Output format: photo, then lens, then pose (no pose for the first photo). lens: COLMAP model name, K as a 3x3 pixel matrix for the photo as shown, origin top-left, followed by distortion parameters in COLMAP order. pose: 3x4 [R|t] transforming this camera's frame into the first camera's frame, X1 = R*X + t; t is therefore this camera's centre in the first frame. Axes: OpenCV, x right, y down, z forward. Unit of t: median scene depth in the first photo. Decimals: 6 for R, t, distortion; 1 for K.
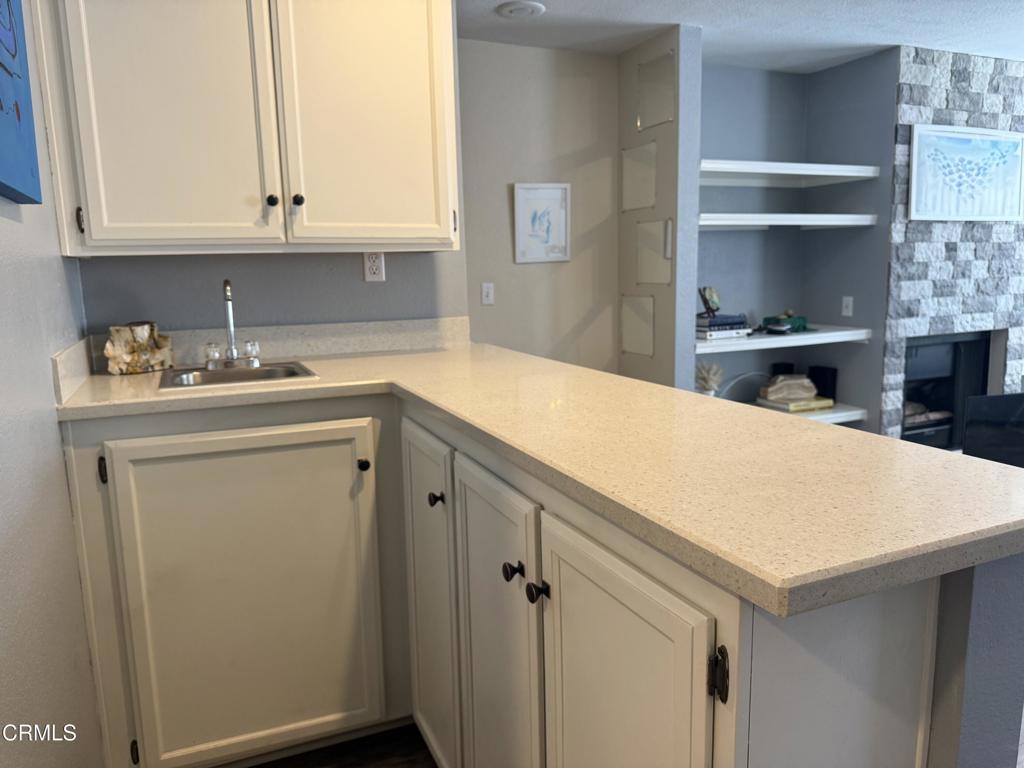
lens RADIAL K [[713.5, 0, 507.1], [0, 713.5, 384.9], [0, 0, 1]] dist [0.042179, -0.039137]
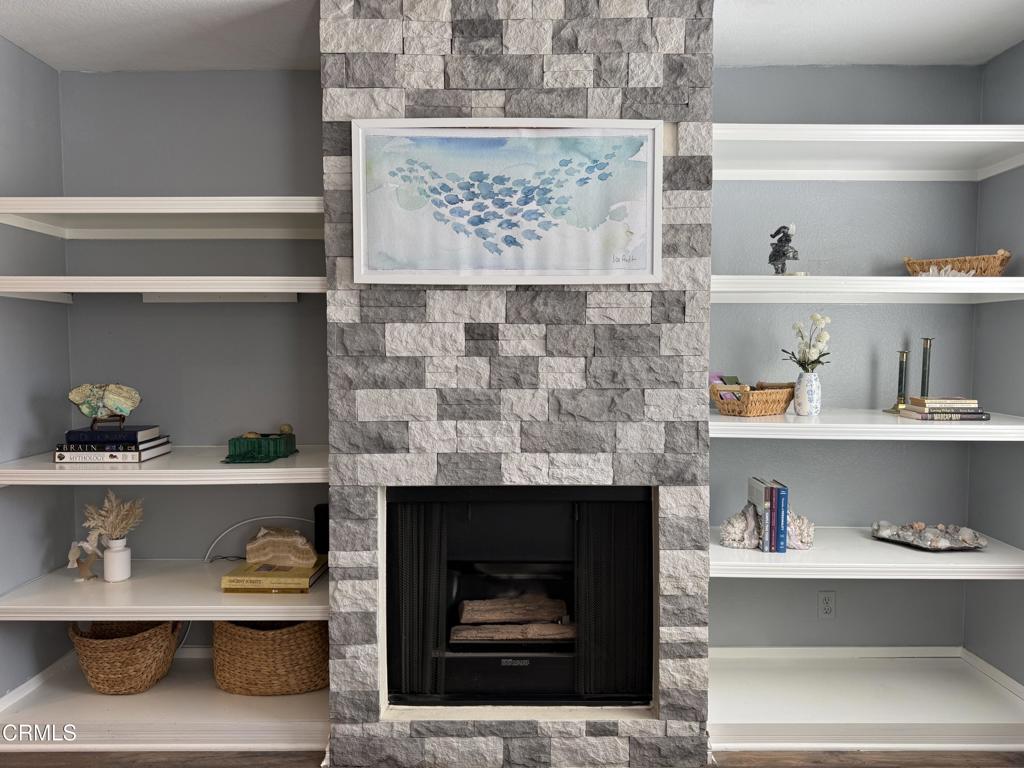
lens RADIAL K [[713.5, 0, 503.6], [0, 713.5, 400.0], [0, 0, 1]] dist [0.042179, -0.039137]
pose [[0.917461, 0.049255, -0.394764, 0.859888], [-0.083043, 0.994157, -0.068956, -0.103085], [0.389061, 0.096047, 0.916191, 0.511582]]
